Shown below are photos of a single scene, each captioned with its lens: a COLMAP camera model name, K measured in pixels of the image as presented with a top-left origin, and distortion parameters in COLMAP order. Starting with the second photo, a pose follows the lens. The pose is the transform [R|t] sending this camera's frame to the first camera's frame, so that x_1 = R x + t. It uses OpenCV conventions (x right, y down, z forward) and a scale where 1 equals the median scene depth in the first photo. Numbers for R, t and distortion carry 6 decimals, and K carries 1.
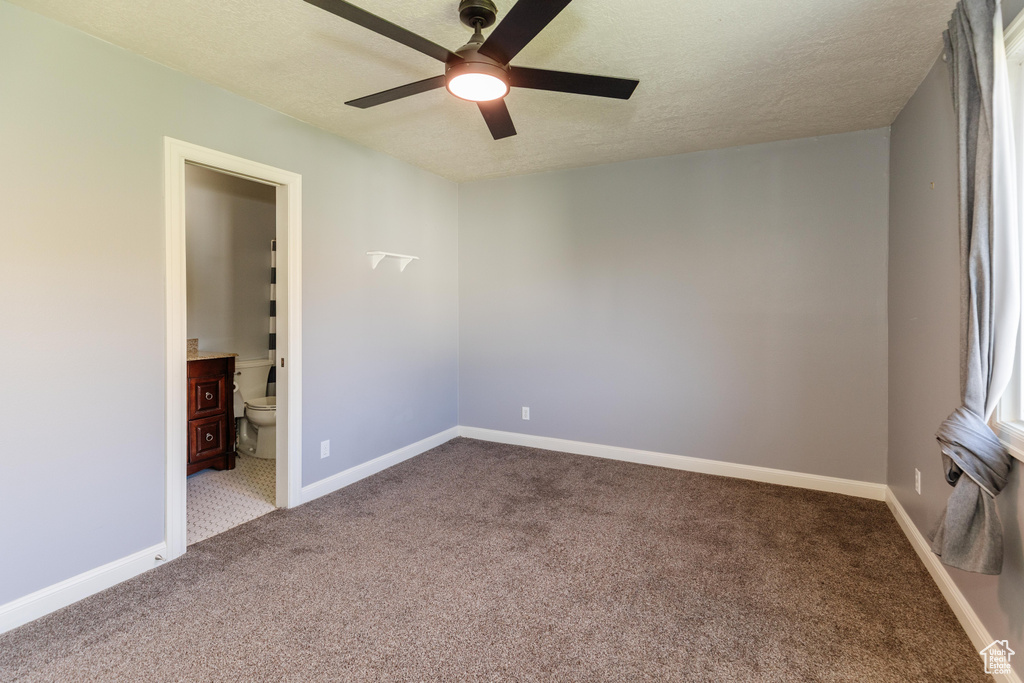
lens RADIAL K [[485.3, 0, 510.4], [0, 485.3, 312.2], [0, 0, 1]] dist [0.011086, -0.002665]
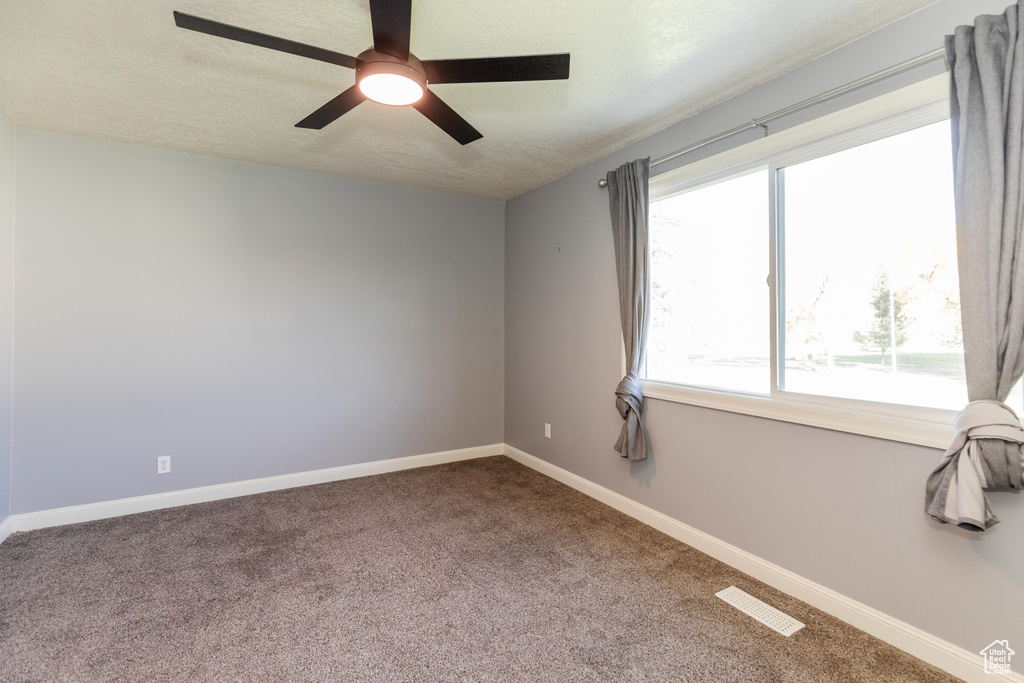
lens RADIAL K [[485.3, 0, 511.1], [0, 485.3, 321.0], [0, 0, 1]] dist [0.011086, -0.002665]
pose [[0.533488, 0.000532, 0.845807, -0.491828], [0.012914, 0.999878, -0.008774, -0.002314], [-0.845709, 0.015603, 0.533416, 0.205490]]
